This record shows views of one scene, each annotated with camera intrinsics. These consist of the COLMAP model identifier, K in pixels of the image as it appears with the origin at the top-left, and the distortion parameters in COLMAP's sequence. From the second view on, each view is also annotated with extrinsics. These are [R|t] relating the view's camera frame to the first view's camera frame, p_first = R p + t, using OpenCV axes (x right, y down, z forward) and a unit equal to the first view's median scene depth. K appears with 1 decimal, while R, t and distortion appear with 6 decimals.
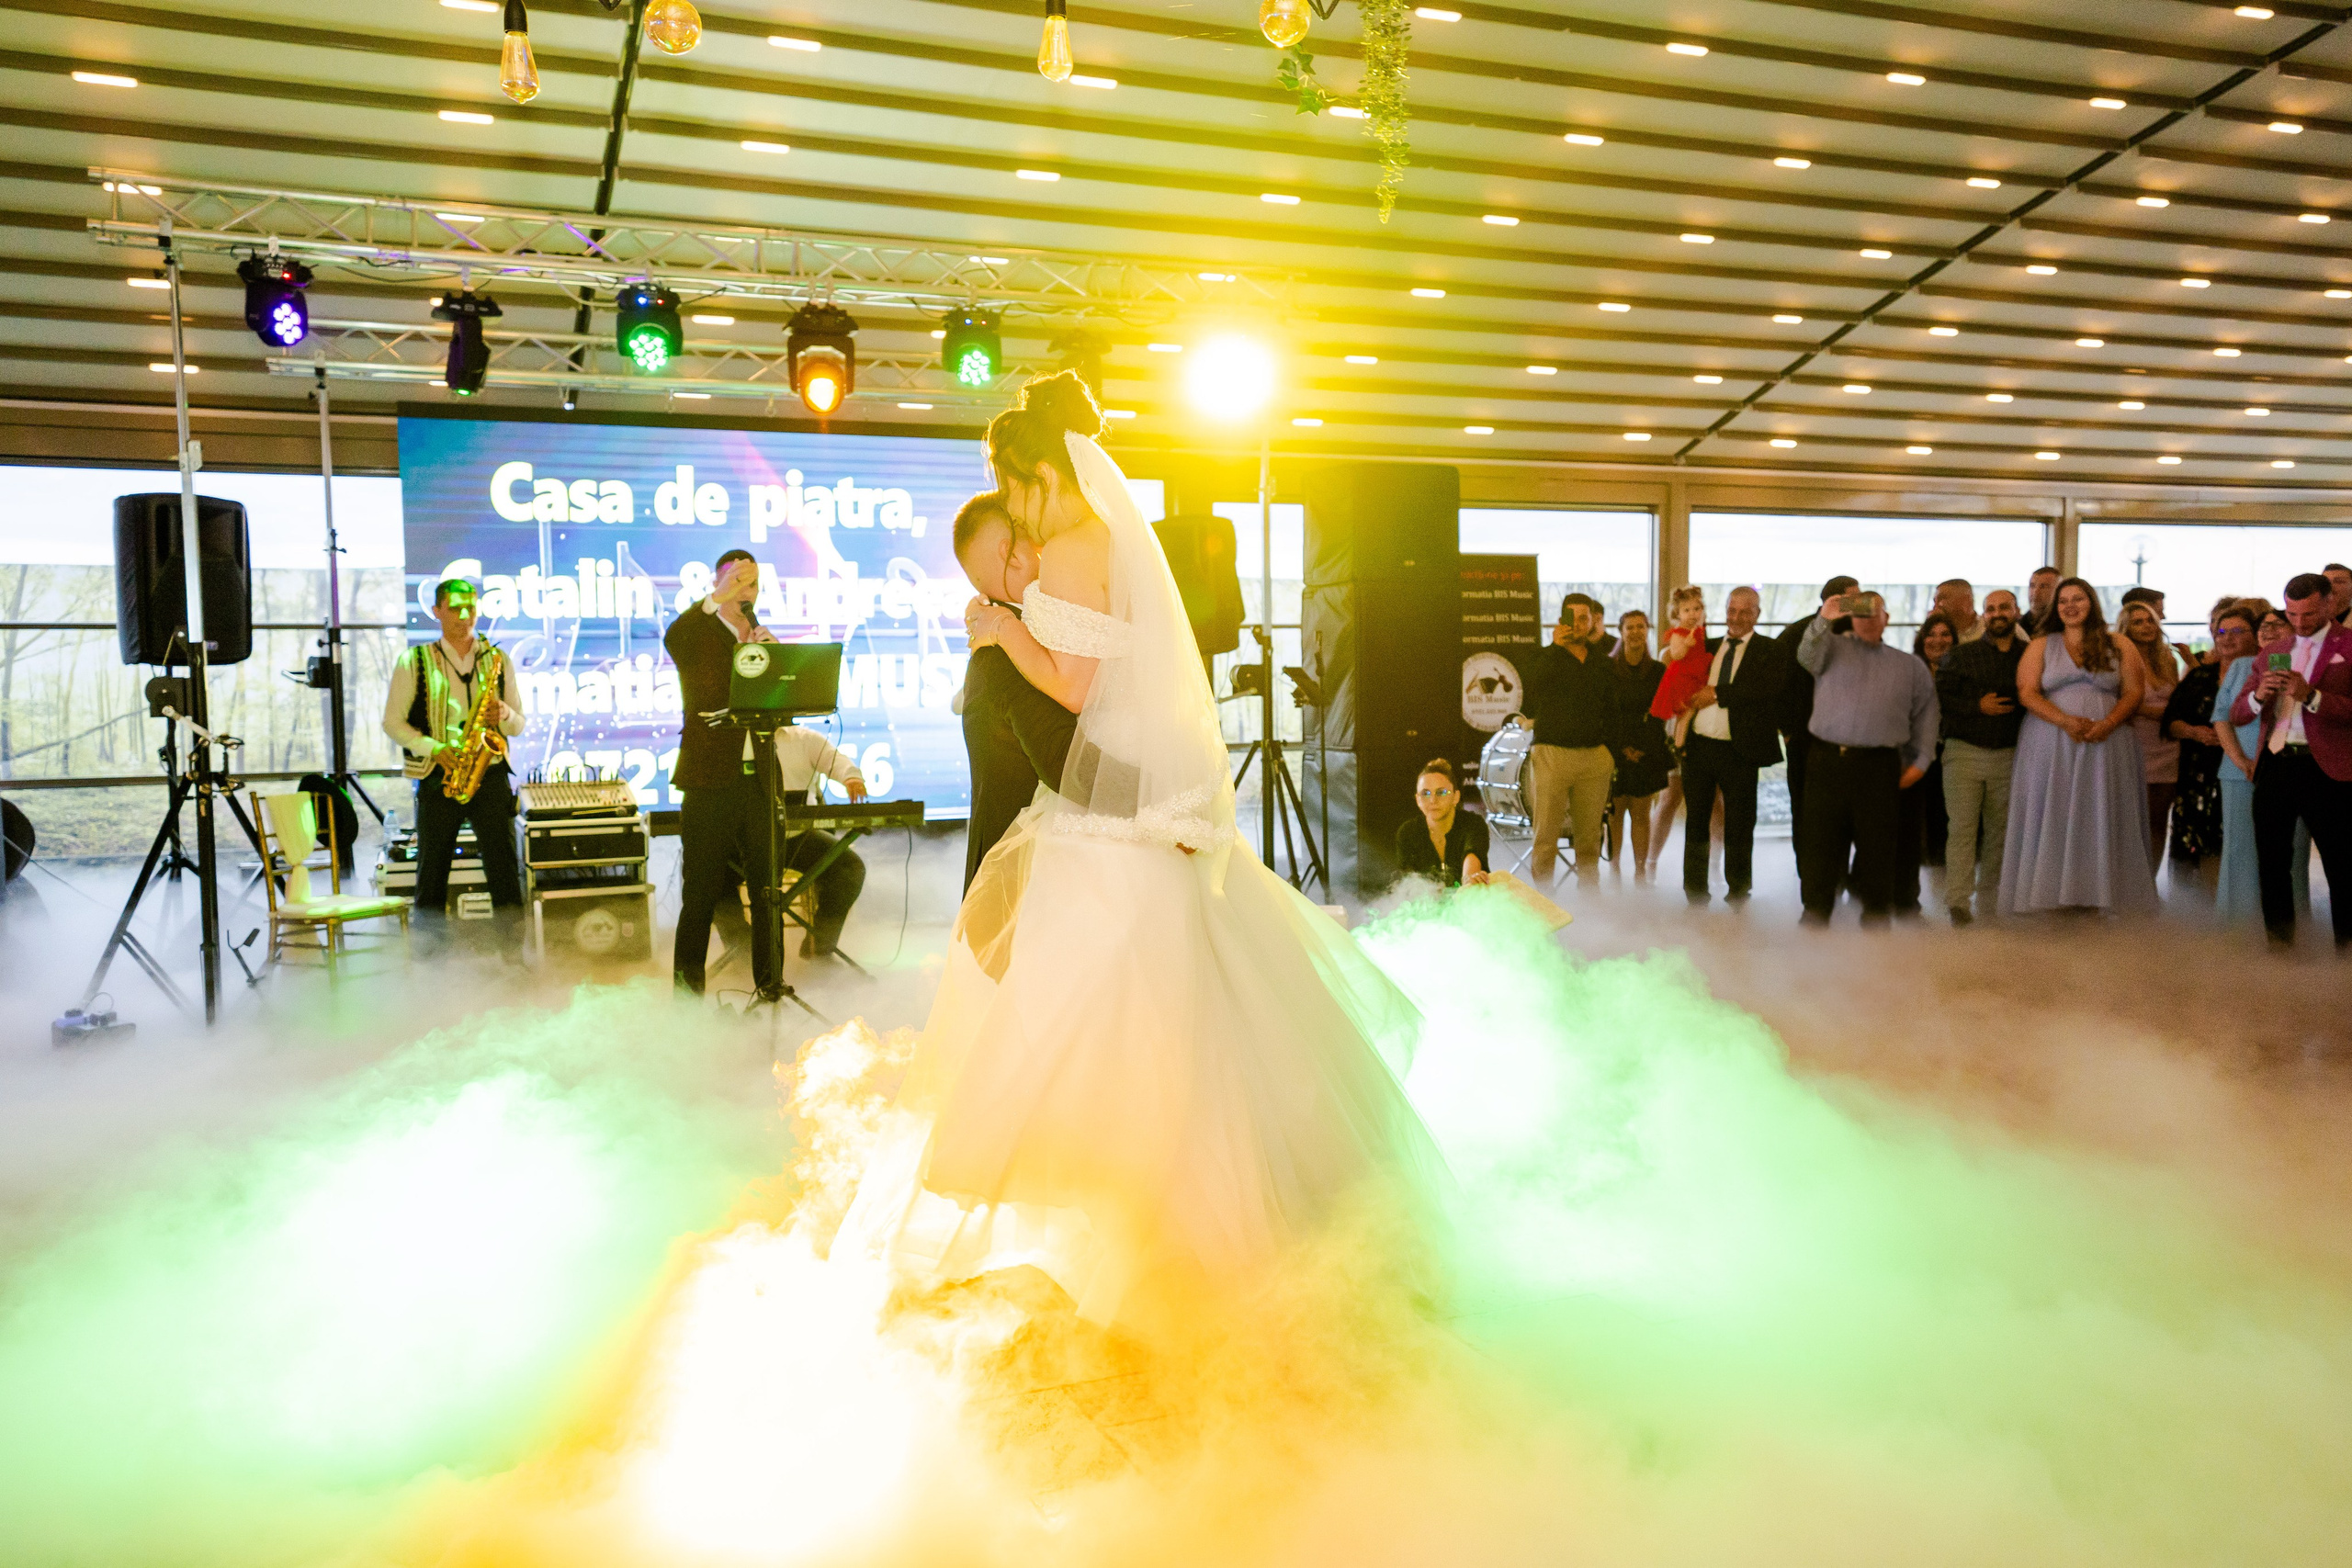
lens RADIAL K [[1886.4, 0, 1162.9], [0, 1886.4, 783.1], [0, 0, 1]] dist [0.001955, 0.086822]
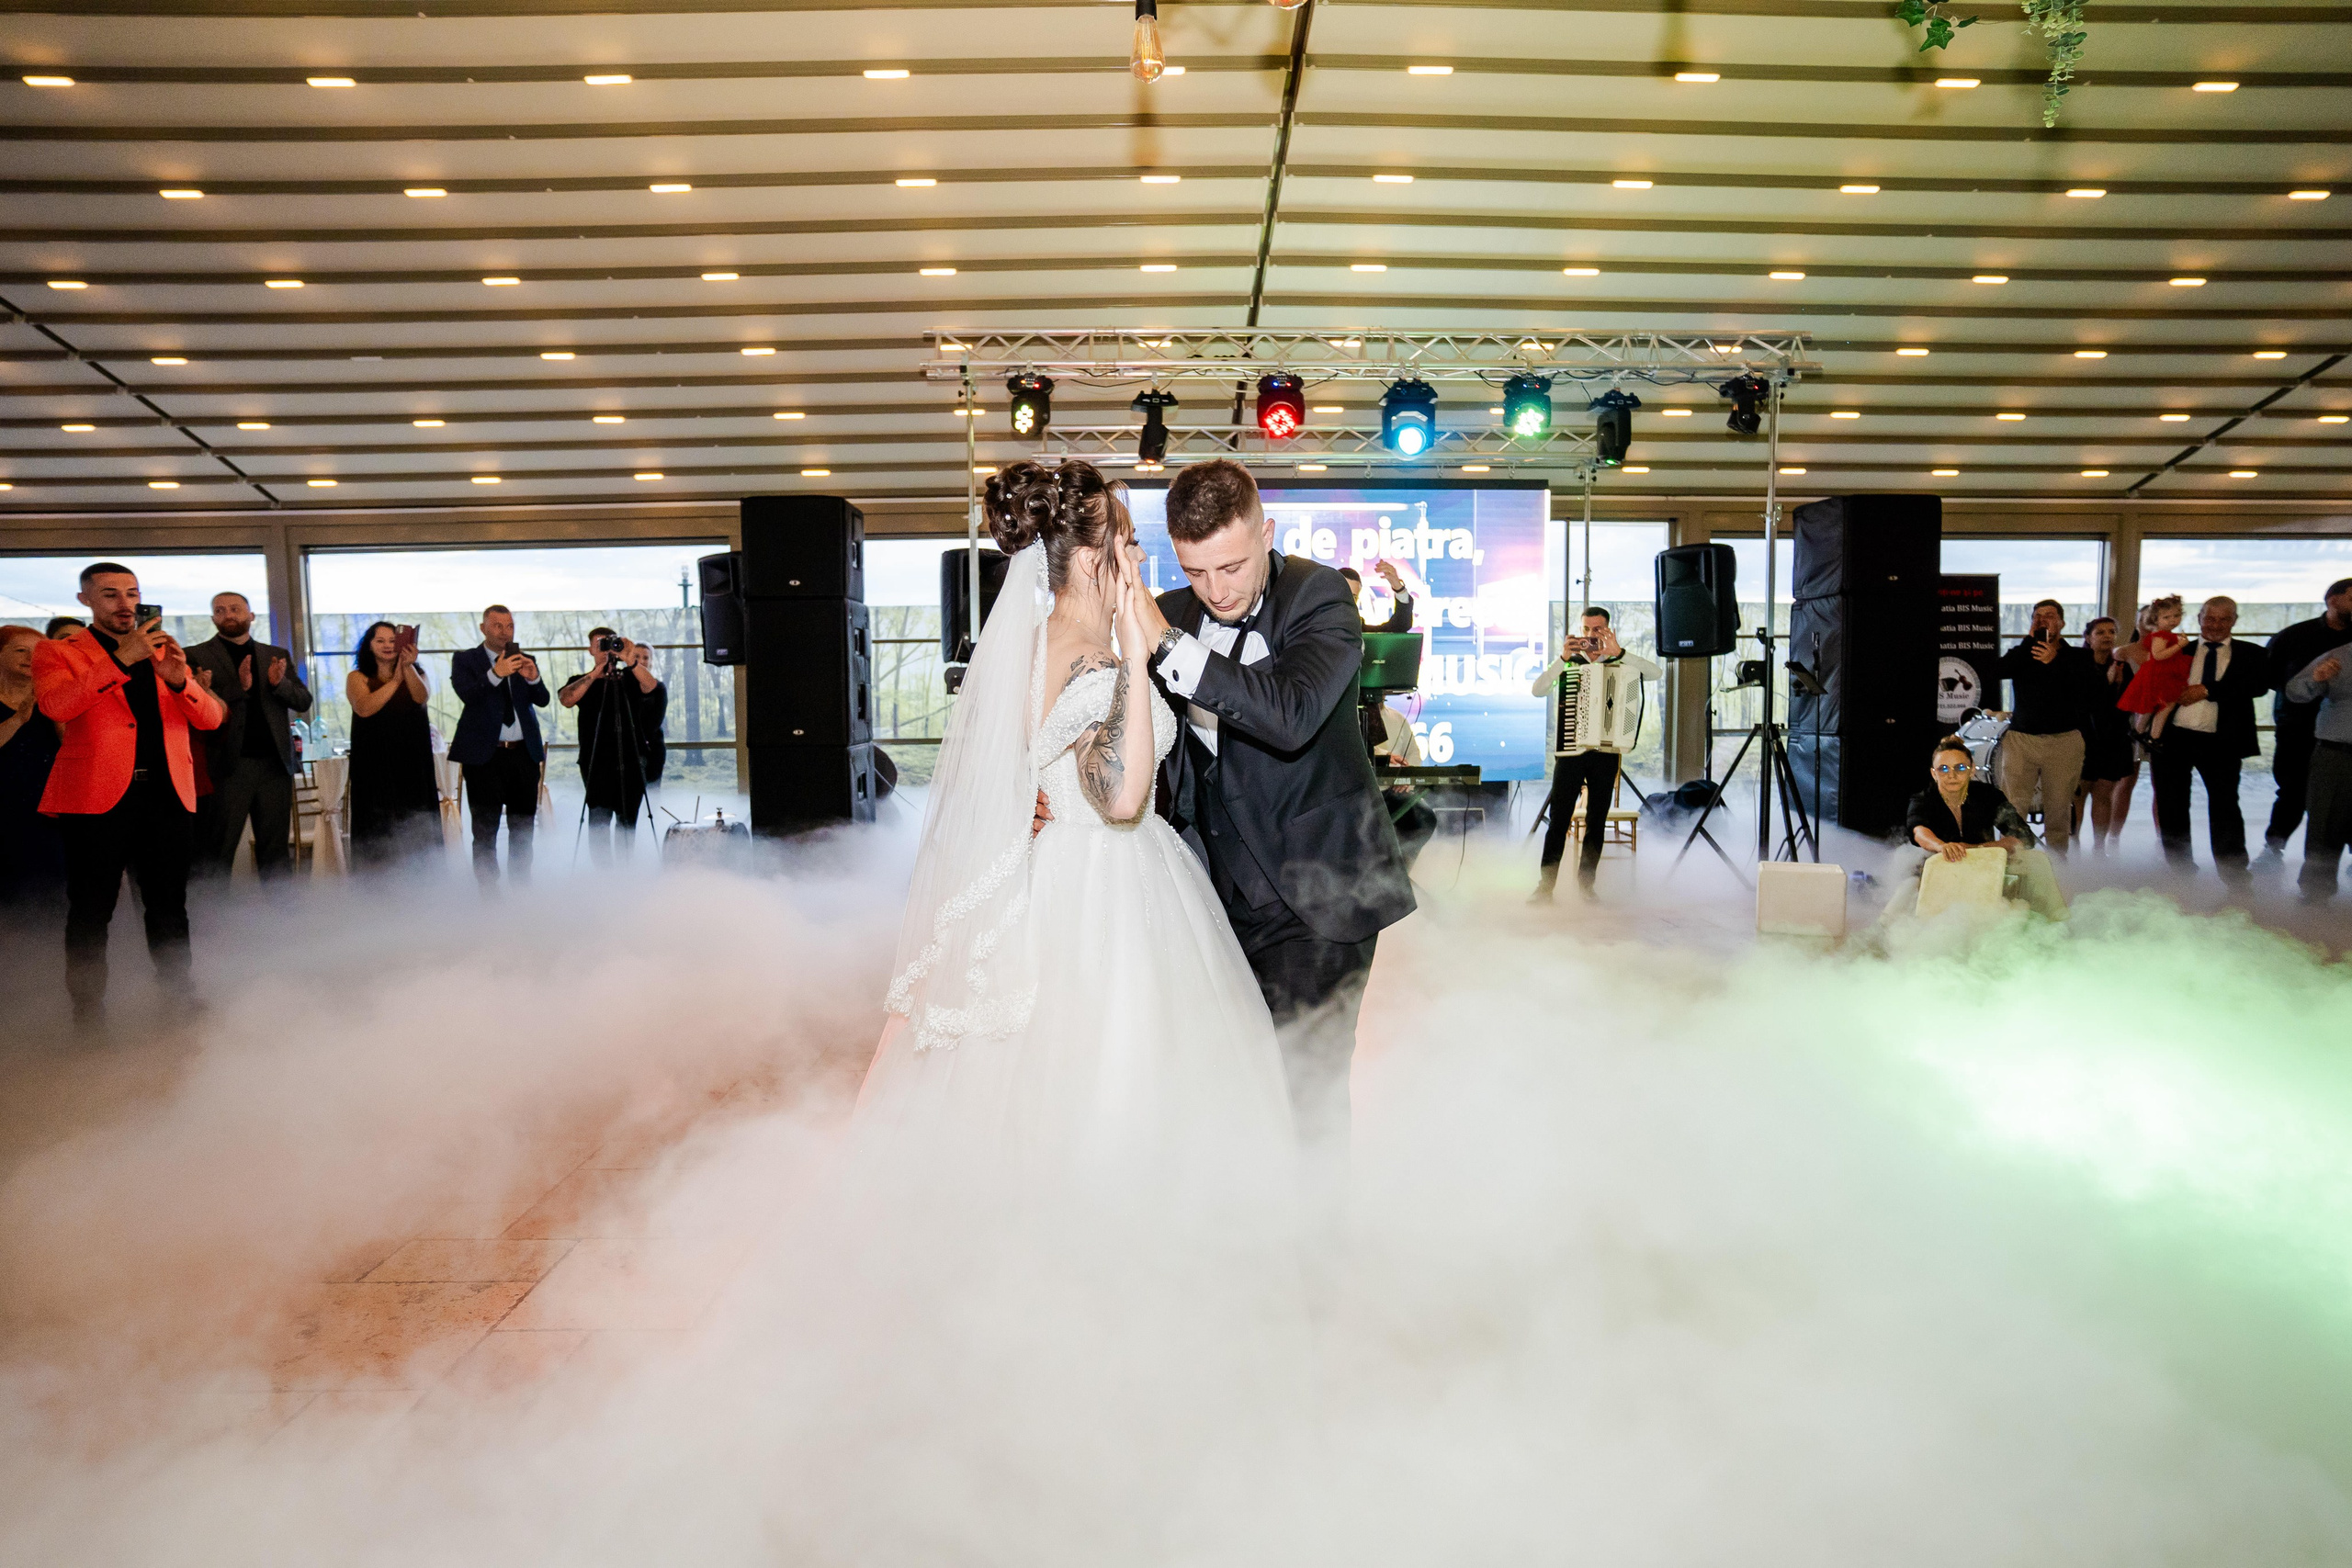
lens RADIAL K [[1193.4, 0, 1176.0], [0, 1193.4, 784.0], [0, 0, 1]] dist [-0.082876, 0.037928]
pose [[0.936658, 0.030203, -0.348940, -0.034430], [-0.023517, 0.999450, 0.023381, 0.006984], [0.349454, -0.013694, 0.936853, 0.156131]]
